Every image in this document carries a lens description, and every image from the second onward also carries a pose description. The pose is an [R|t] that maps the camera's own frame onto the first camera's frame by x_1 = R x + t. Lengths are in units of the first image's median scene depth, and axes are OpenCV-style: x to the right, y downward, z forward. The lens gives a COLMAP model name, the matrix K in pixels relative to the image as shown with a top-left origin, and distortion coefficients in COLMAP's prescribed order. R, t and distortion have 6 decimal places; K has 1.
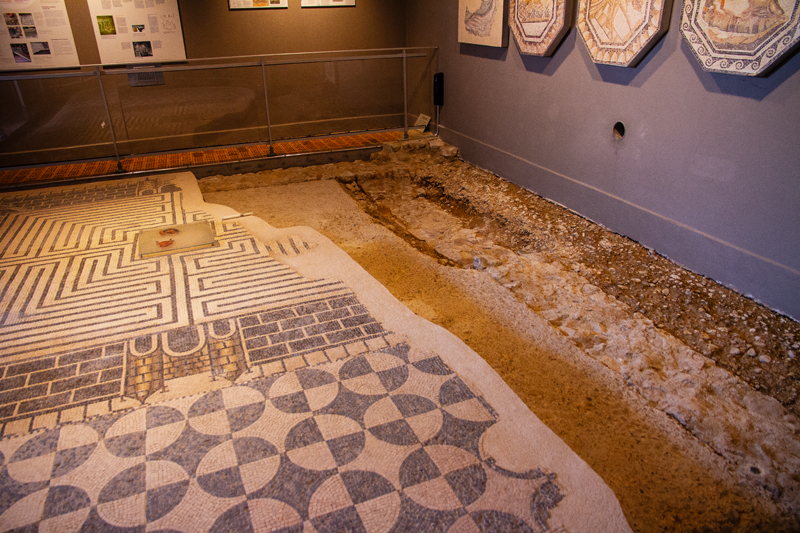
lens RADIAL K [[548.9, 0, 400.0], [0, 548.9, 266.5], [0, 0, 1]] dist [-0.113175, 0.079491]
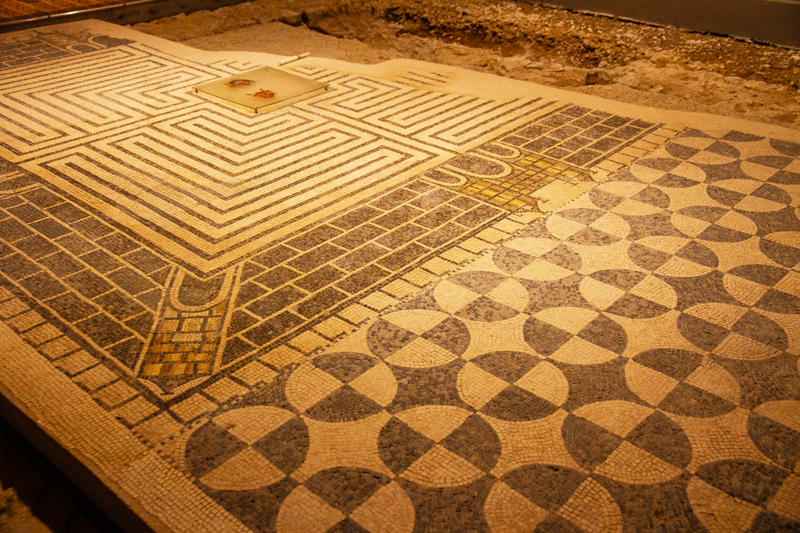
lens RADIAL K [[821.4, 0, 400.0], [0, 821.4, 266.5], [0, 0, 1]] dist [0.046680, 0.017040]
pose [[0.900410, -0.202168, 0.385215, -0.858986], [0.167687, 0.978326, 0.121487, 0.092914], [-0.401427, -0.044792, 0.914795, -0.123215]]
